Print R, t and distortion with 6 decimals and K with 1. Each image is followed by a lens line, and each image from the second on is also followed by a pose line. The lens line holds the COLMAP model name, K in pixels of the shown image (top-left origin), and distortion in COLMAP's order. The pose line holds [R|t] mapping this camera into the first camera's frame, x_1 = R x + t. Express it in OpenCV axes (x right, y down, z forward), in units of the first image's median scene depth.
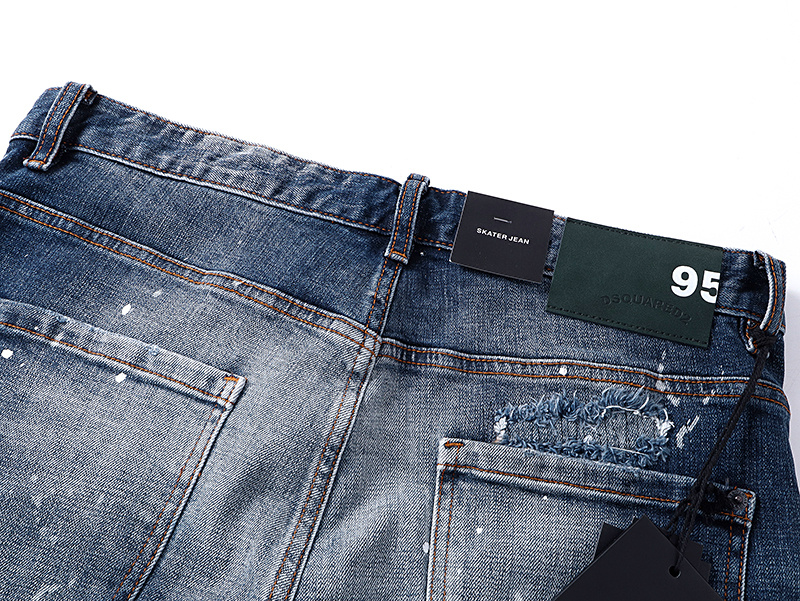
lens RADIAL K [[902.1, 0, 395.6], [0, 902.1, 304.4], [0, 0, 1]] dist [0.016071, 0.000000]
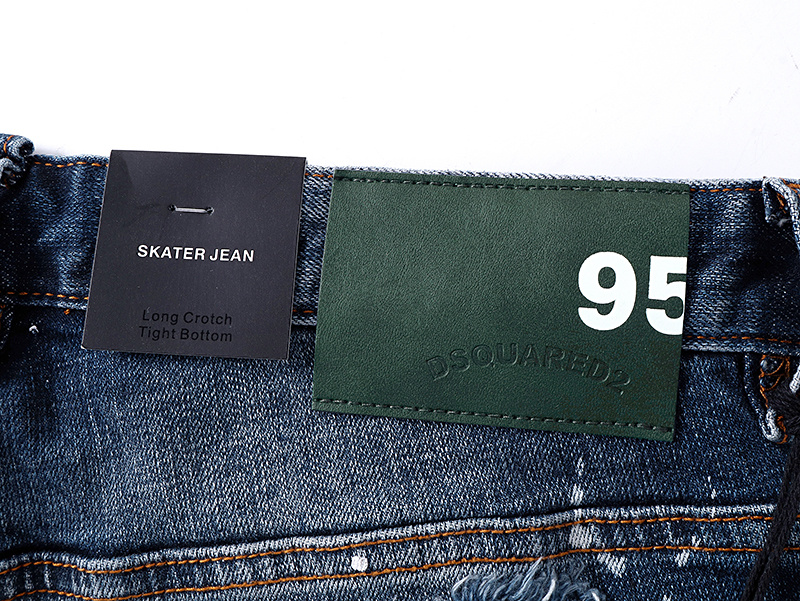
lens RADIAL K [[902.1, 0, 398.1], [0, 902.1, 300.6], [0, 0, 1]] dist [0.016071, 0.000000]
pose [[0.977300, -0.196906, -0.078181, 0.262453], [0.211600, 0.925429, 0.314335, -0.184083], [0.010456, -0.323742, 0.946088, 0.605200]]
